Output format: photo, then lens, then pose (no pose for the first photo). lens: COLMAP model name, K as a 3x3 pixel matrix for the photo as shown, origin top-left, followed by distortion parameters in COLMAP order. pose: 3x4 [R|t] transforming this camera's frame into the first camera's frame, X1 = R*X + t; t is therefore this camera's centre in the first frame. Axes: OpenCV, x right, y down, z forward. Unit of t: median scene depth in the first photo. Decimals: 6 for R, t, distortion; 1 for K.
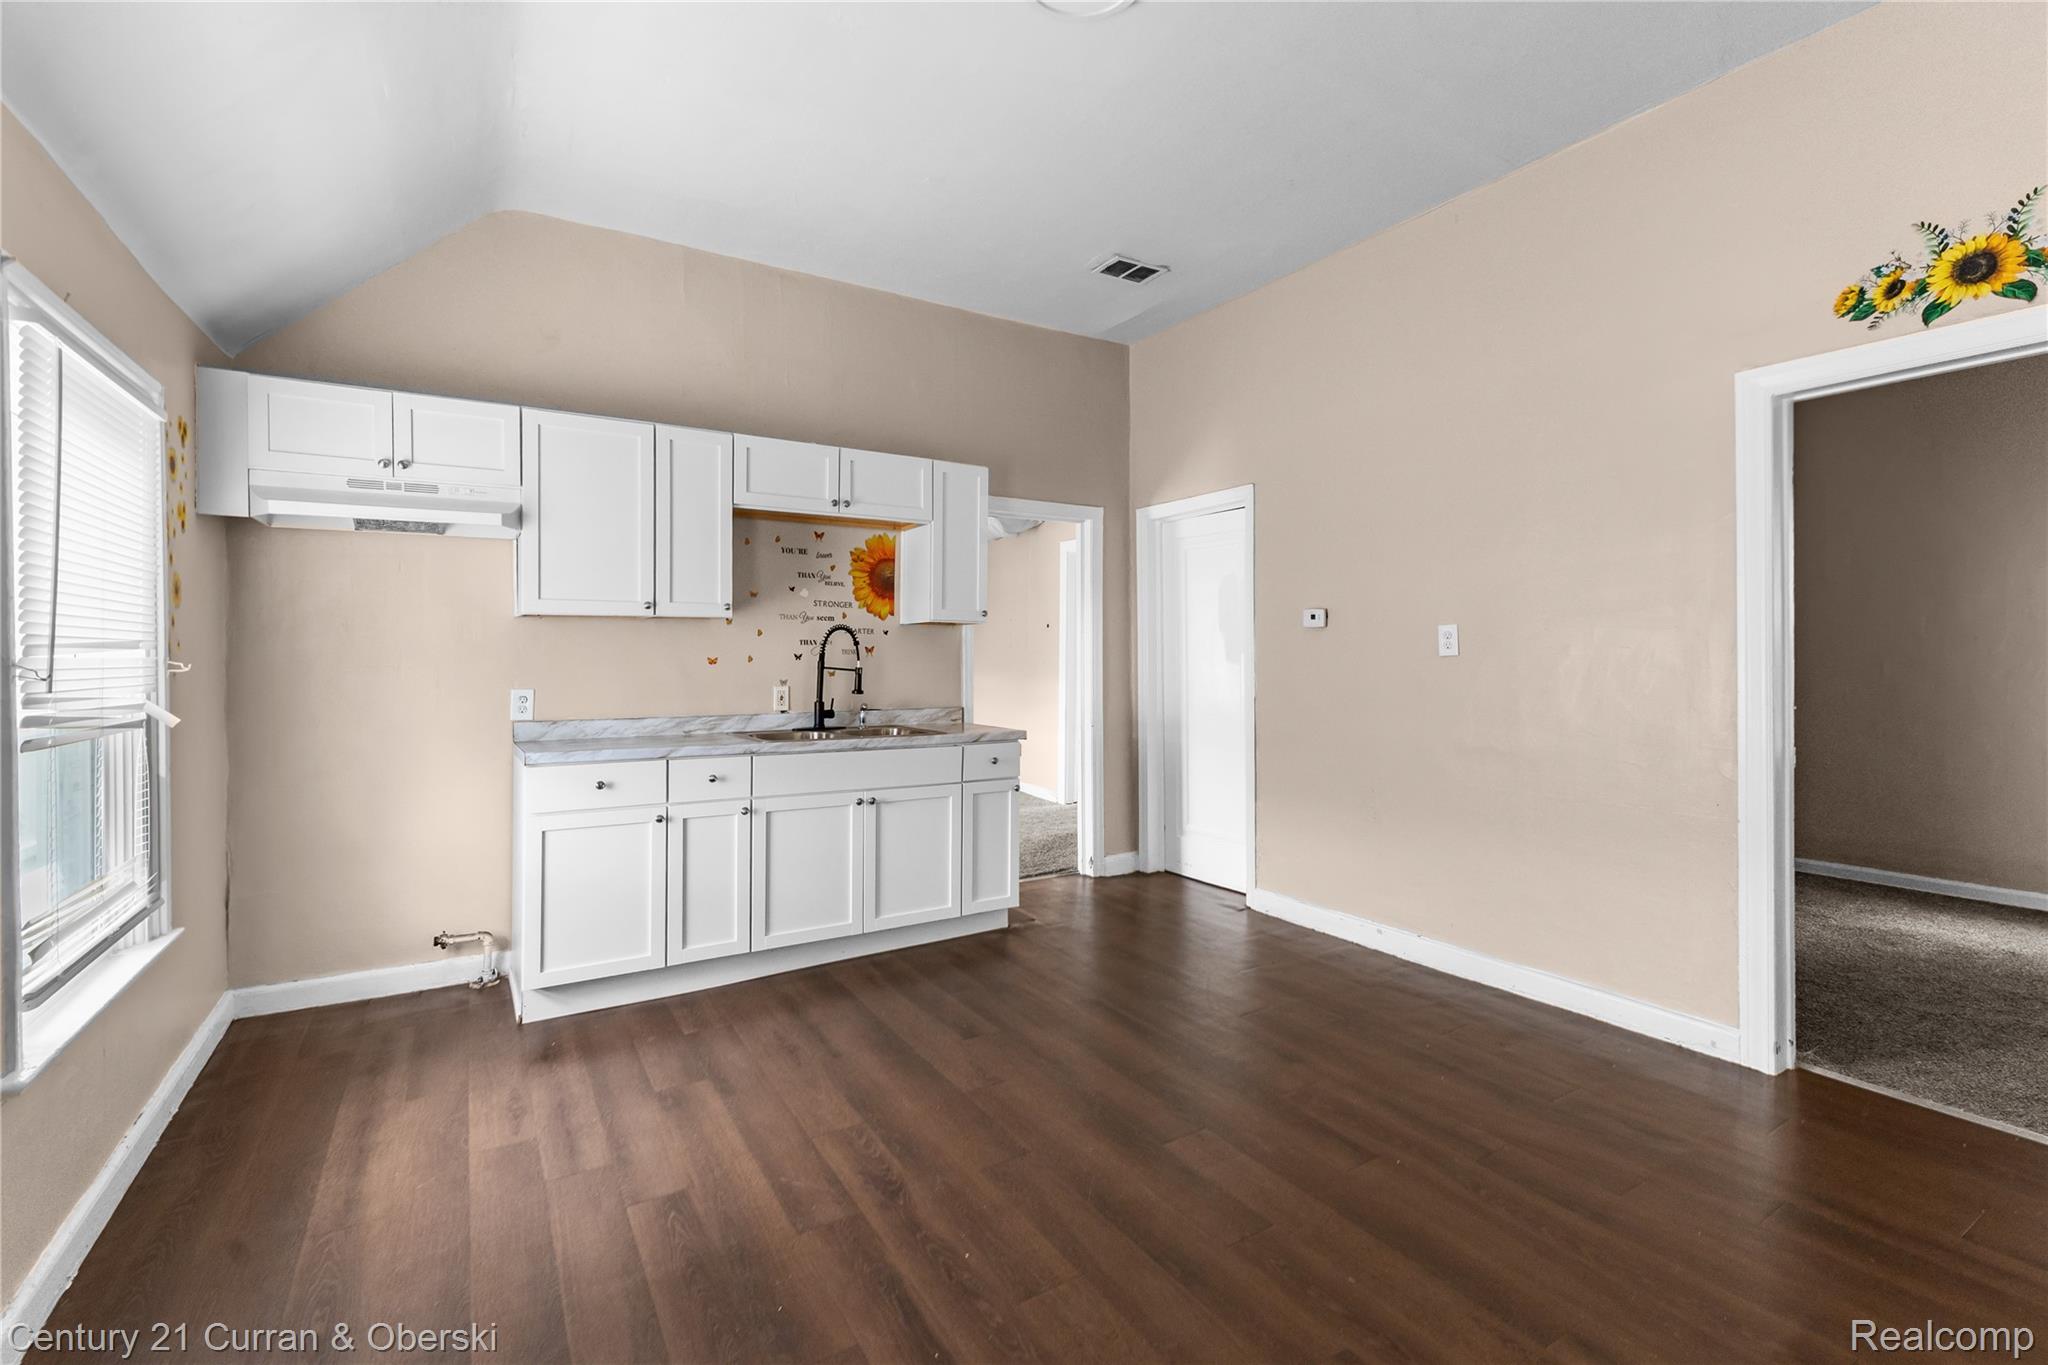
lens RADIAL K [[904.9, 0, 1023.2], [0, 904.9, 650.6], [0, 0, 1]] dist [0.012290, -0.004031]
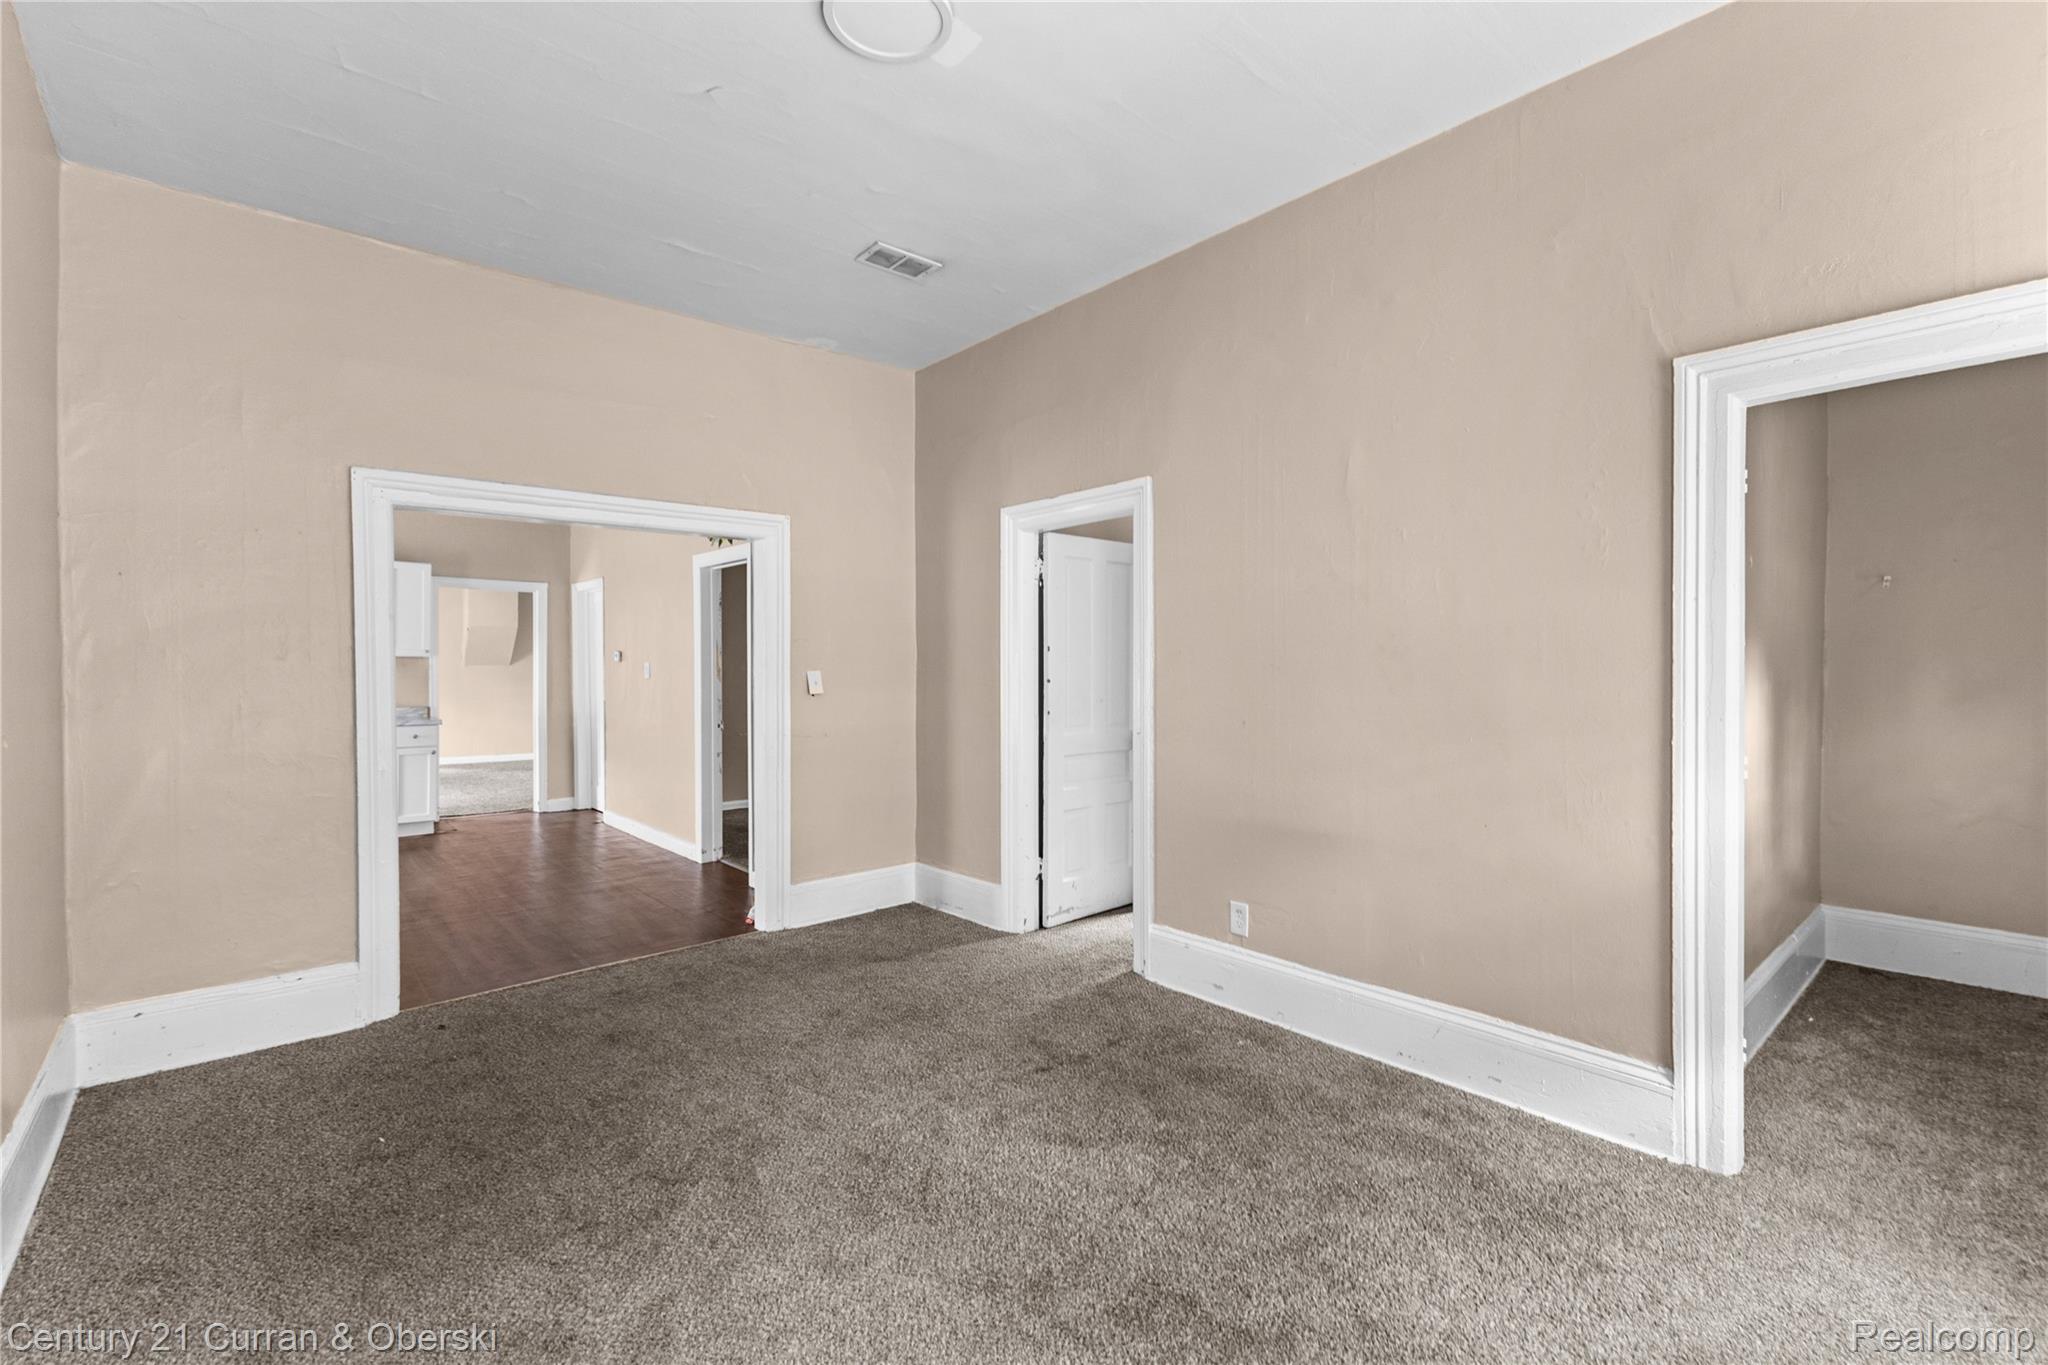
lens RADIAL K [[904.9, 0, 1030.7], [0, 904.9, 672.7], [0, 0, 1]] dist [0.012290, -0.004031]
pose [[0.986903, 0.006155, 0.161195, 0.677474], [-0.008560, 0.999862, 0.014235, -0.029434], [-0.161085, -0.015428, 0.986820, -0.733728]]
